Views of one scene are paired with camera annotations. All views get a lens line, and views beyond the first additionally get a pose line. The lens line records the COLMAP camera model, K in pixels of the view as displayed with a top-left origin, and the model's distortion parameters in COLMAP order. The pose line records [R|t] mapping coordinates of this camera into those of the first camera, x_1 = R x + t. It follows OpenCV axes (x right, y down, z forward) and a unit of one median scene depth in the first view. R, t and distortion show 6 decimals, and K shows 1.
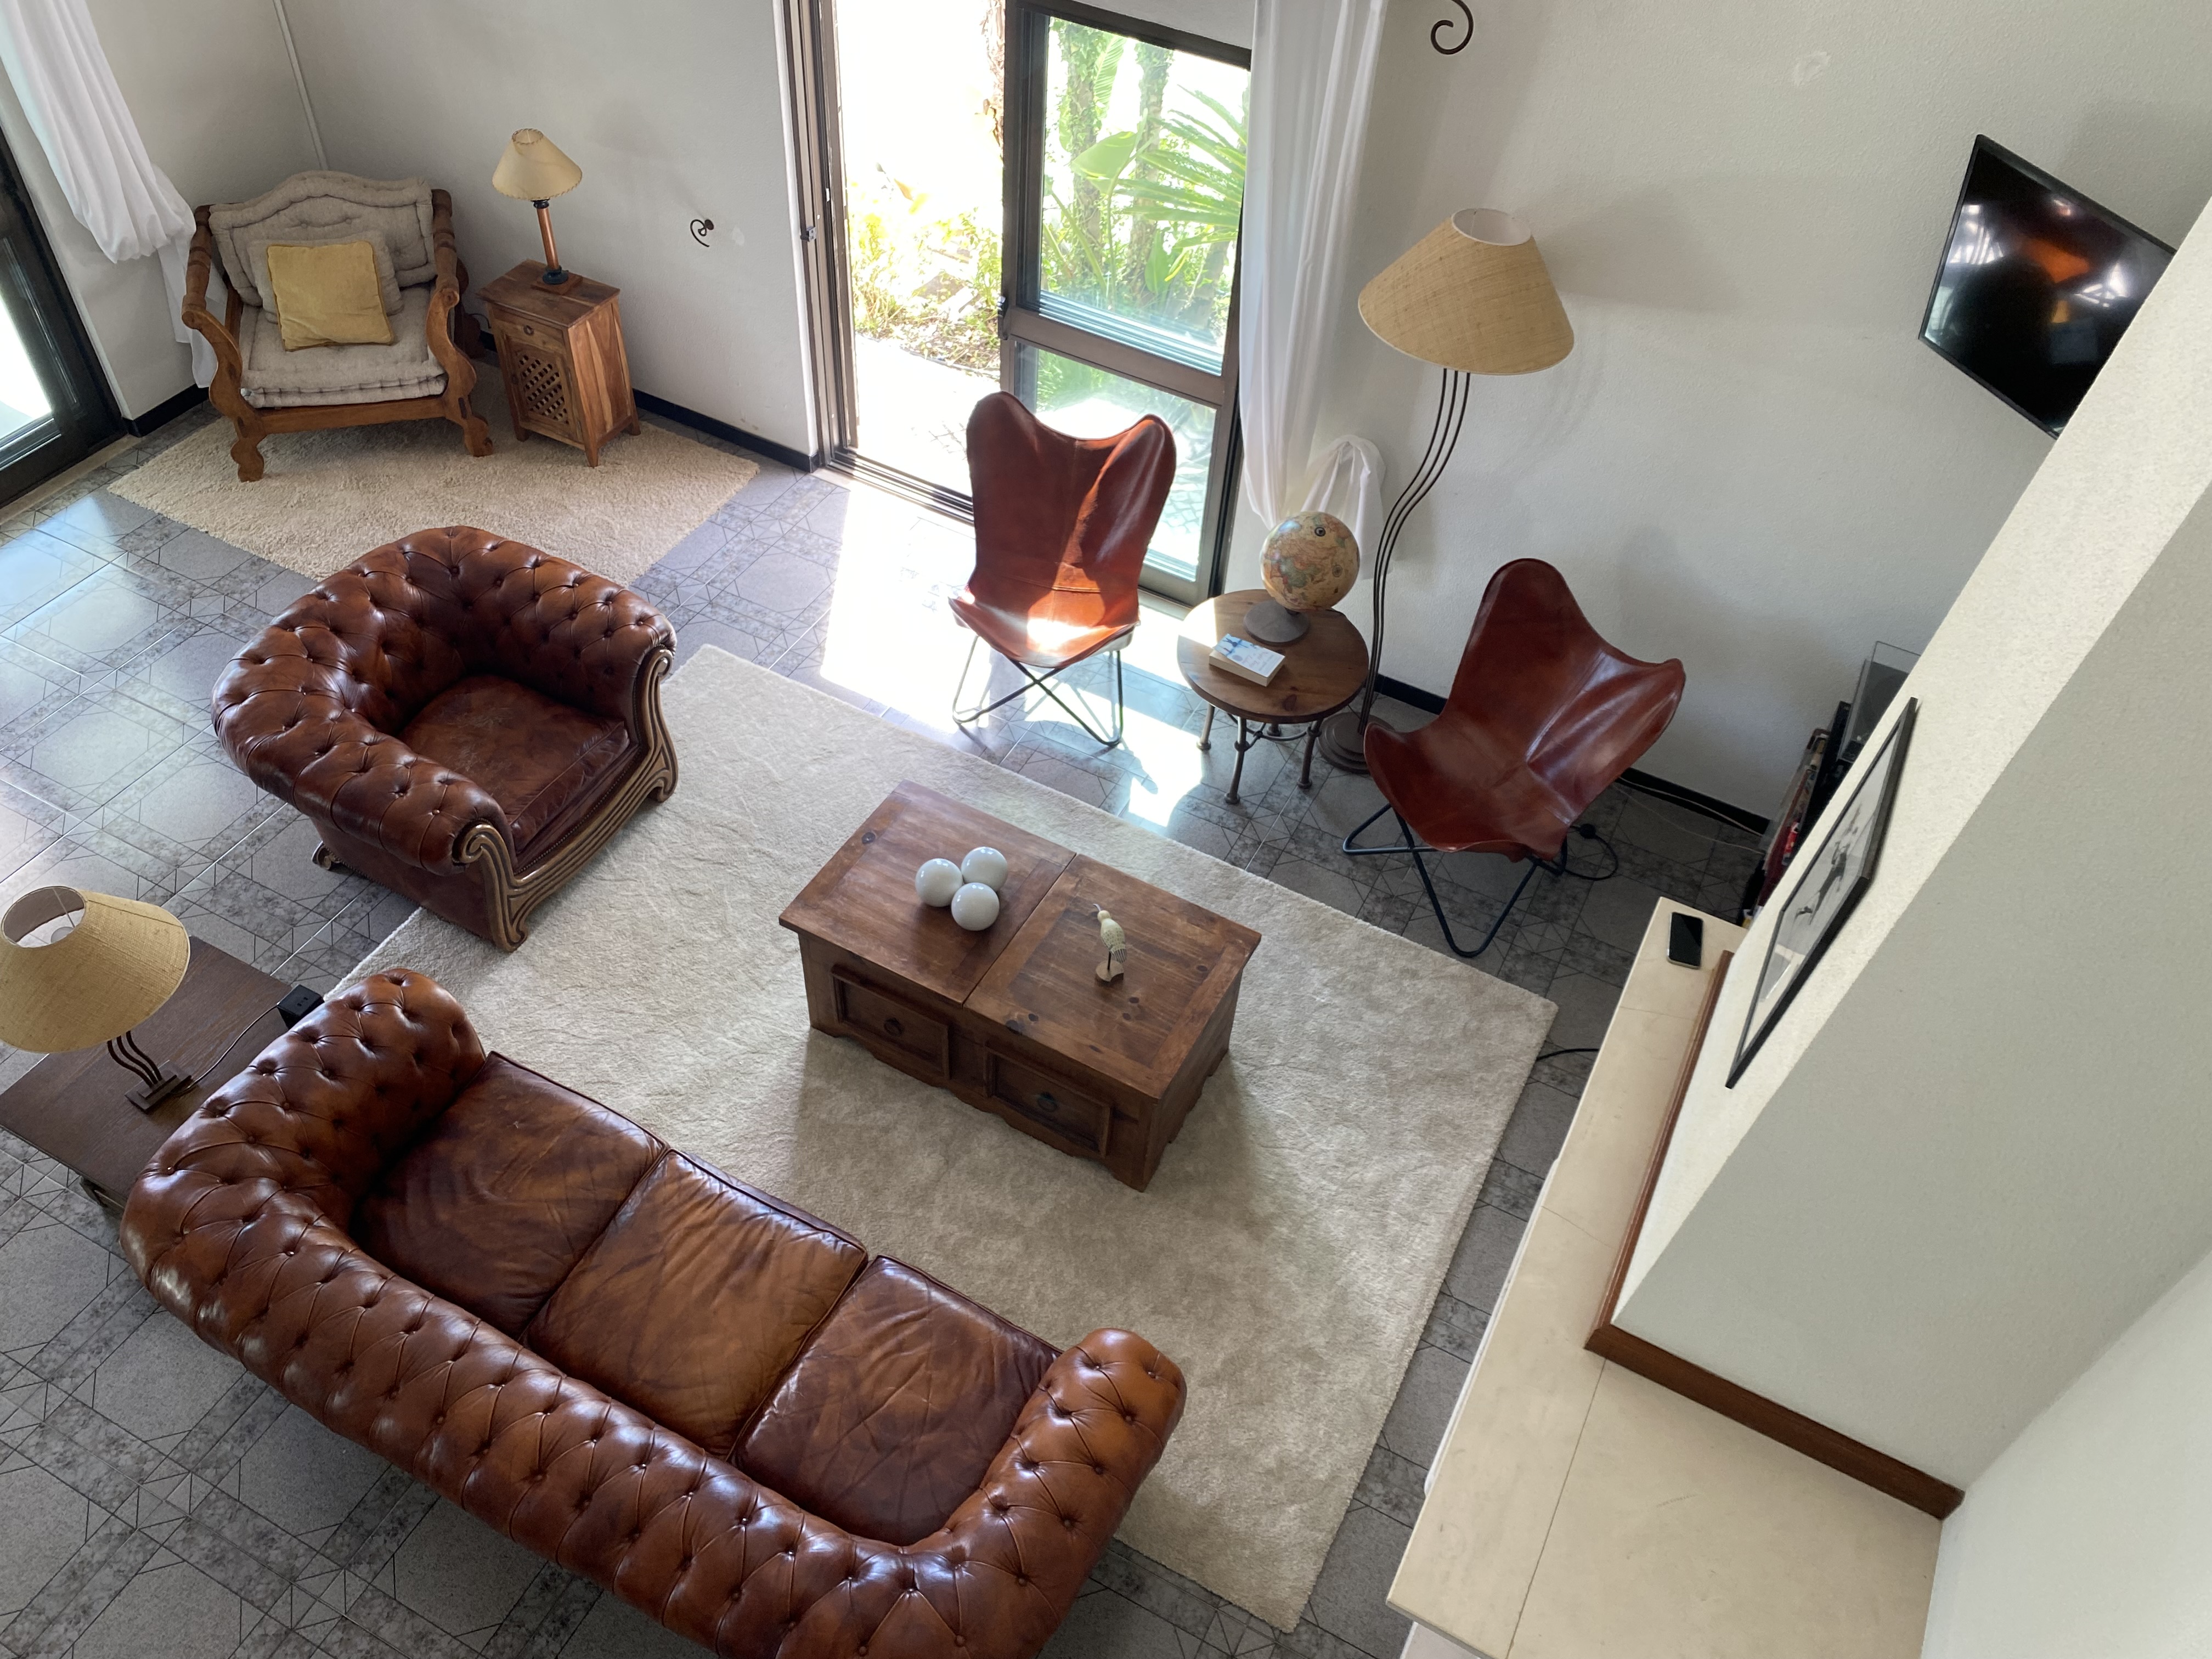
lens RADIAL K [[1712.8, 0, 1115.2], [0, 1712.8, 817.1], [0, 0, 1]] dist [0.025409, -0.020888]
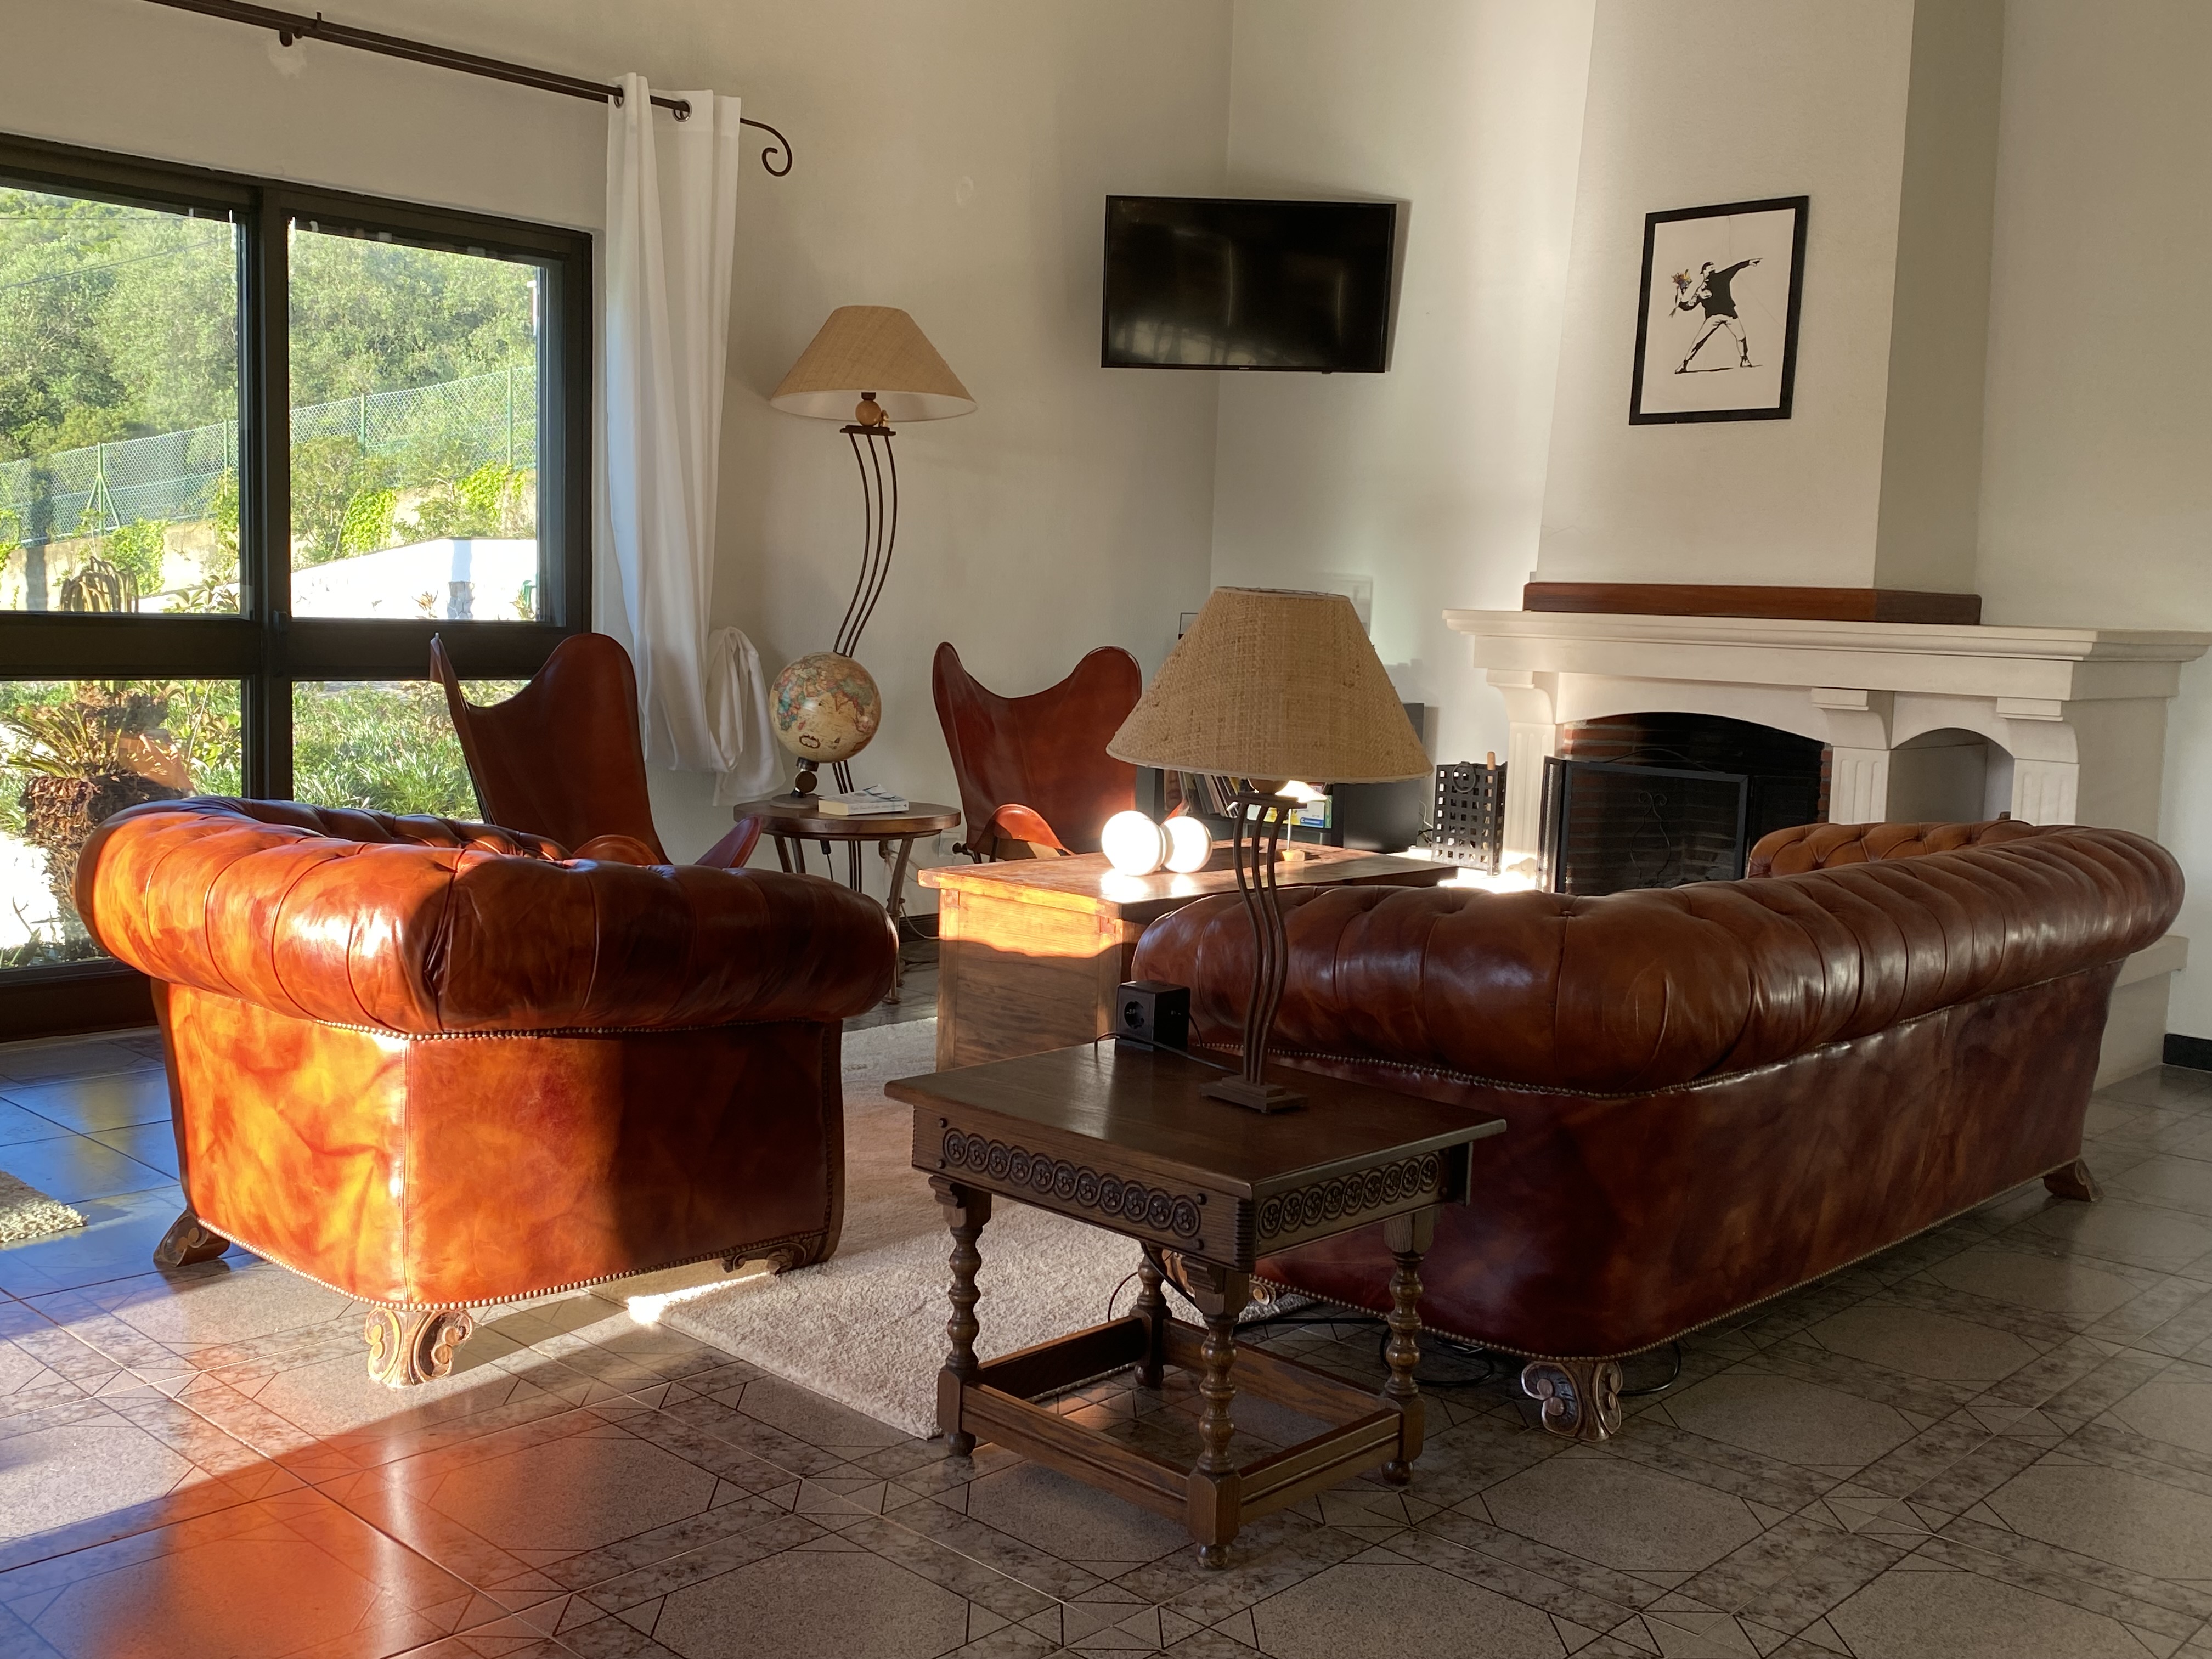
lens RADIAL K [[2192.1, 0, 1108.4], [0, 2192.1, 836.1], [0, 0, 1]] dist [0.024961, 0.000000]
pose [[0.277284, -0.155302, 0.948153, -0.780172], [0.684707, 0.724235, -0.081614, 0.076093], [-0.674011, 0.671837, 0.307155, 0.497766]]
